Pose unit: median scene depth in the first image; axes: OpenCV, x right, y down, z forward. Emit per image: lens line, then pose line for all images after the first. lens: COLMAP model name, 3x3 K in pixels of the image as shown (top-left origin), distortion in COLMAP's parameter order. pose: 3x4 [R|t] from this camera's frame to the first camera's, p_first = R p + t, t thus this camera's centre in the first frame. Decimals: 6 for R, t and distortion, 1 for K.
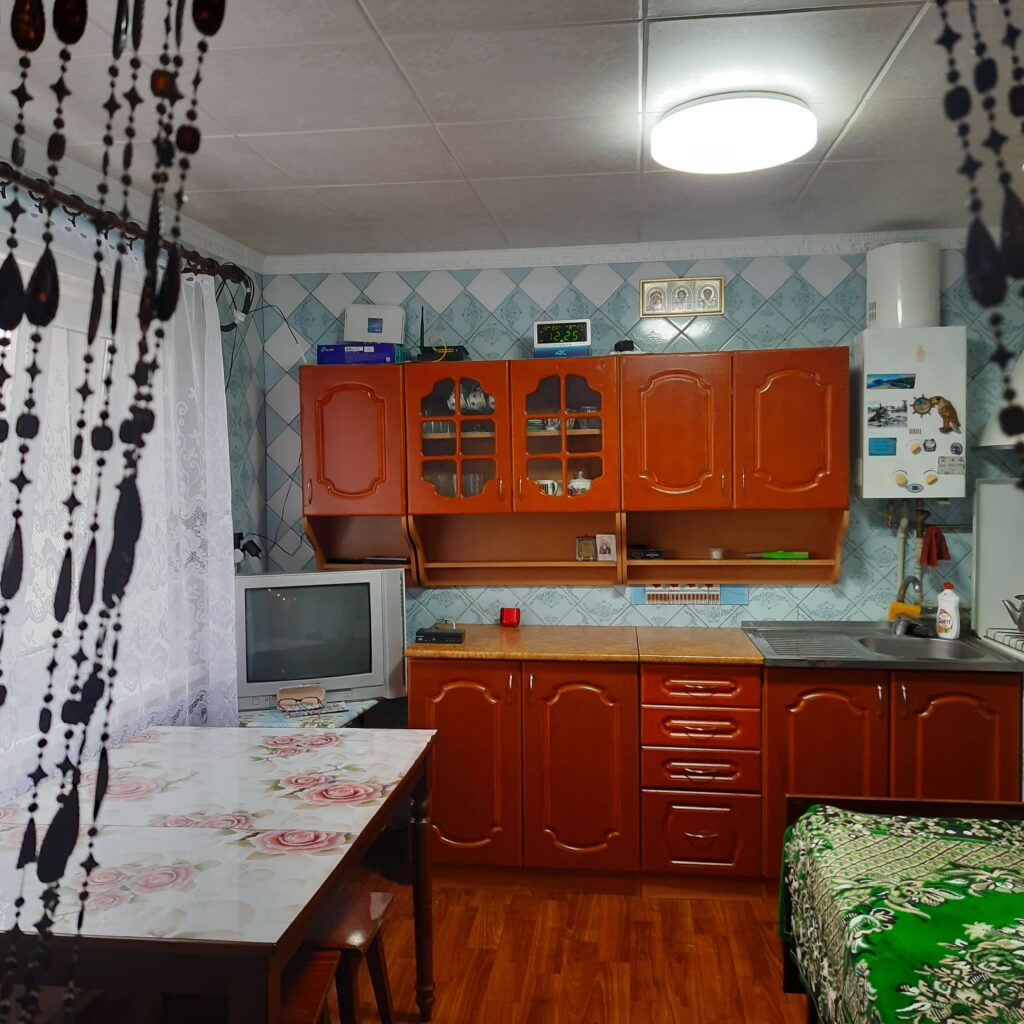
lens RADIAL K [[974.0, 0, 516.0], [0, 974.0, 518.3], [0, 0, 1]] dist [0.151455, 0.000000]
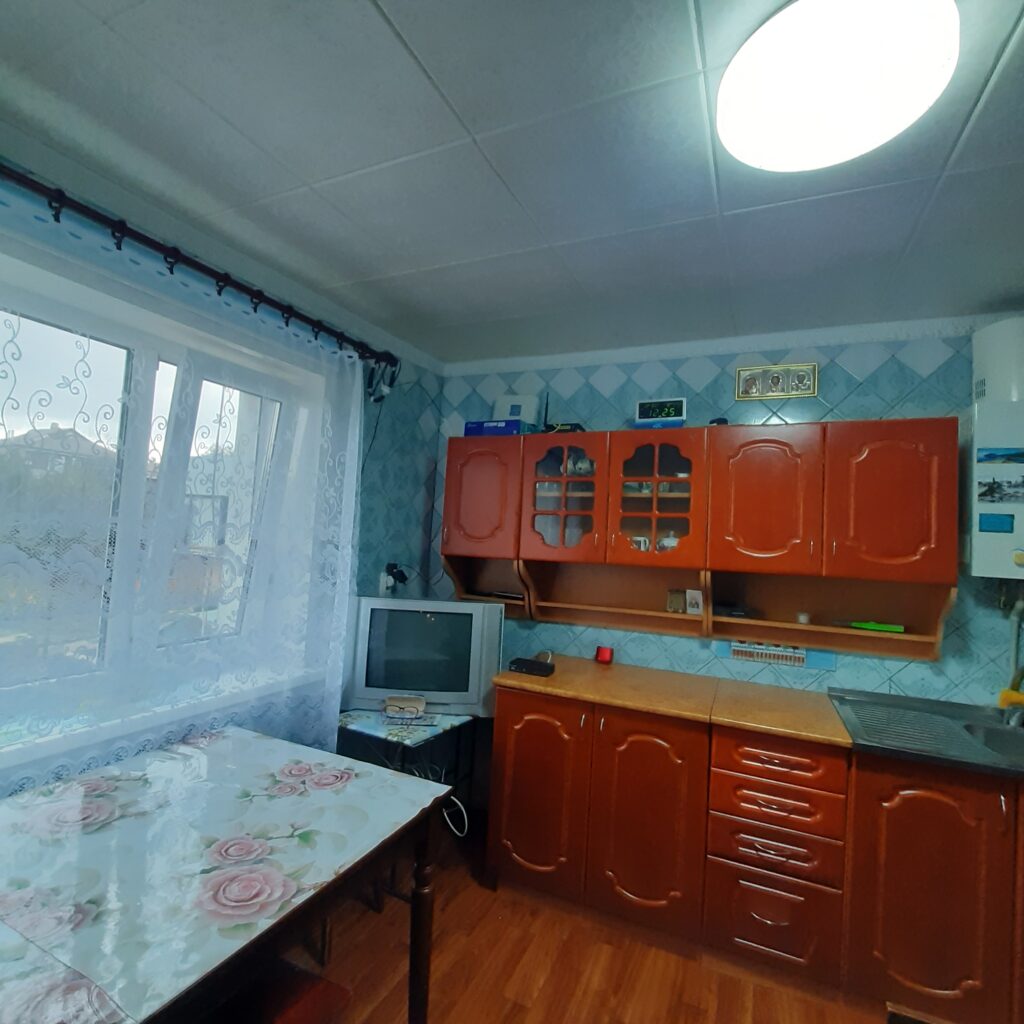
lens RADIAL K [[558.4, 0, 513.4], [0, 558.4, 515.6], [0, 0, 1]] dist [-0.006259, 0.007173]
pose [[0.955070, 0.050584, -0.292033, 0.081005], [-0.078518, 0.993305, -0.084734, 0.002389], [0.285791, 0.103857, 0.952647, 0.351438]]
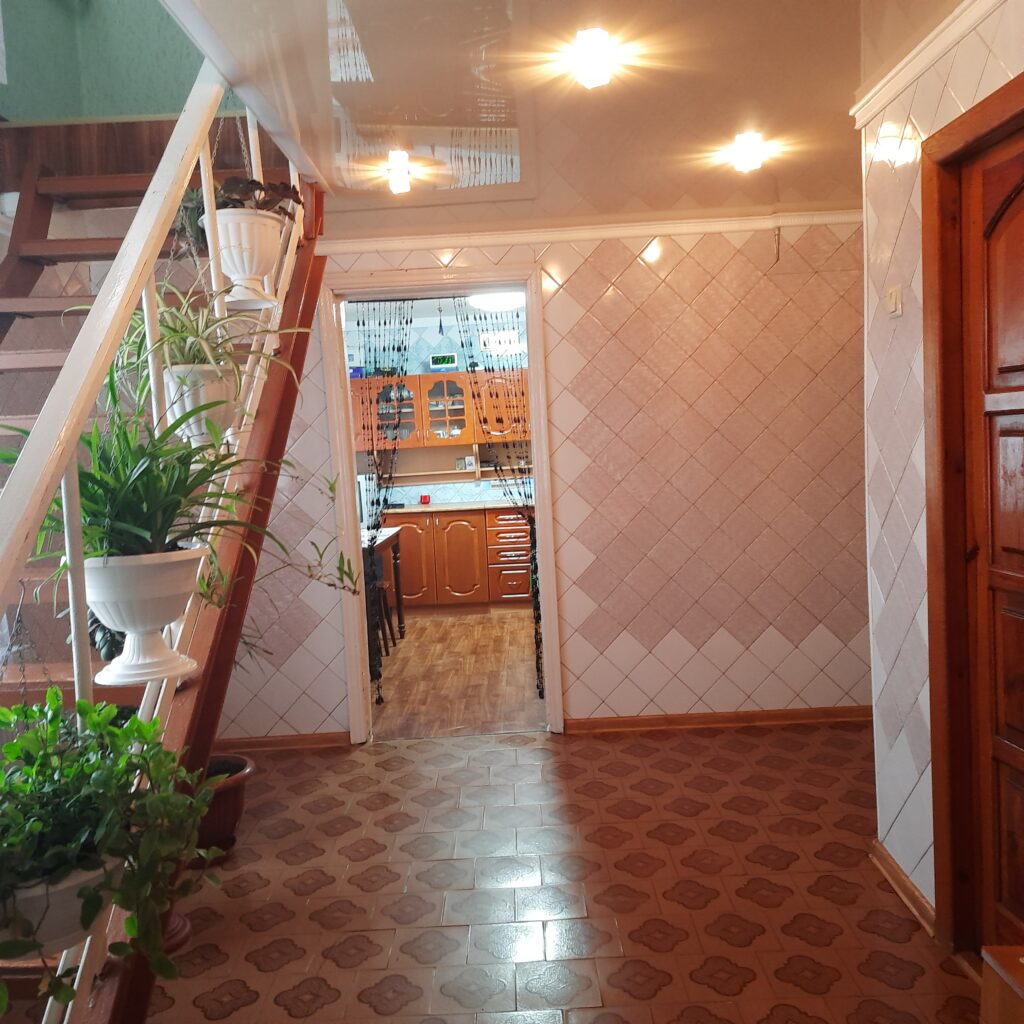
lens RADIAL K [[974.0, 0, 512.1], [0, 974.0, 508.3], [0, 0, 1]] dist [0.151455, 0.000000]
pose [[0.993365, -0.049086, 0.104006, -0.041484], [0.045348, 0.998248, 0.038003, 0.055228], [-0.105689, -0.033034, 0.993850, -1.127074]]
